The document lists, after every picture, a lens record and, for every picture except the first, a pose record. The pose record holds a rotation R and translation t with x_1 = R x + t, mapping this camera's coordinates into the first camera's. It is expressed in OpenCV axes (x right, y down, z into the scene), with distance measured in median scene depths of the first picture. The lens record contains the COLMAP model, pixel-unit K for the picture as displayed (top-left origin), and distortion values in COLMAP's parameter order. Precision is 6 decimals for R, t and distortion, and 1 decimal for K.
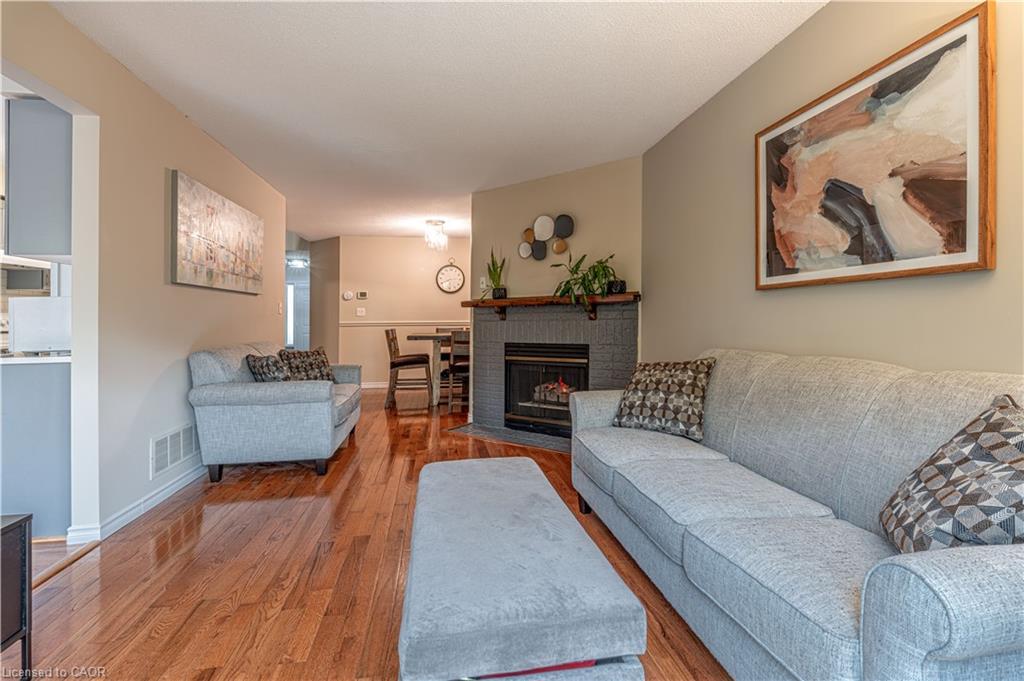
lens RADIAL K [[456.7, 0, 513.7], [0, 456.7, 323.8], [0, 0, 1]] dist [0.000865, 0.000258]
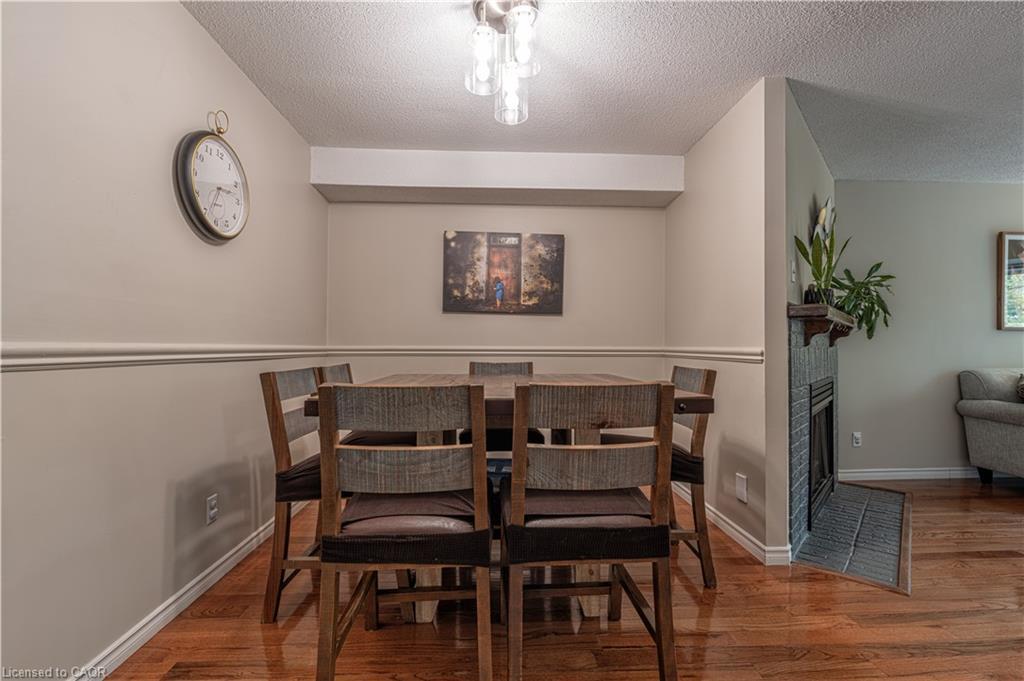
lens RADIAL K [[448.4, 0, 512.0], [0, 448.4, 340.5], [0, 0, 1]] dist [-0.002339, -0.000313]
pose [[0.116935, 0.015616, 0.993017, -1.194263], [-0.000702, 0.999877, -0.015642, -0.011570], [-0.993139, 0.001132, 0.116932, 2.494014]]
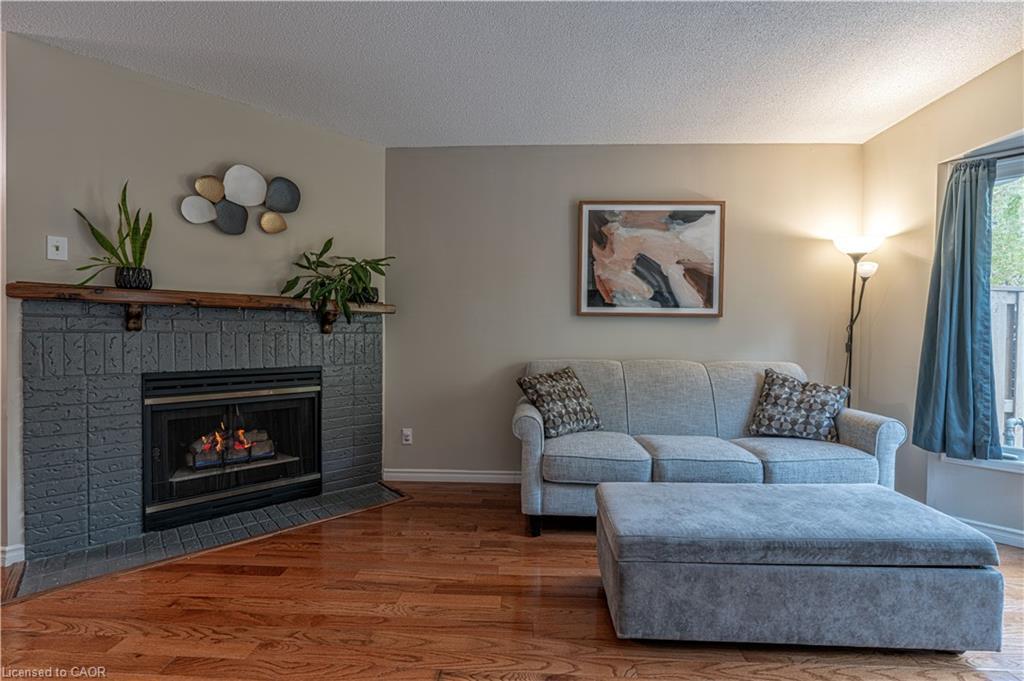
lens RADIAL K [[448.4, 0, 512.0], [0, 448.4, 340.5], [0, 0, 1]] dist [-0.002339, -0.000313]
pose [[0.218612, -0.003791, 0.975804, -0.814672], [-0.007190, 0.999959, 0.005496, -0.004950], [-0.975785, -0.008217, 0.218576, 0.897779]]
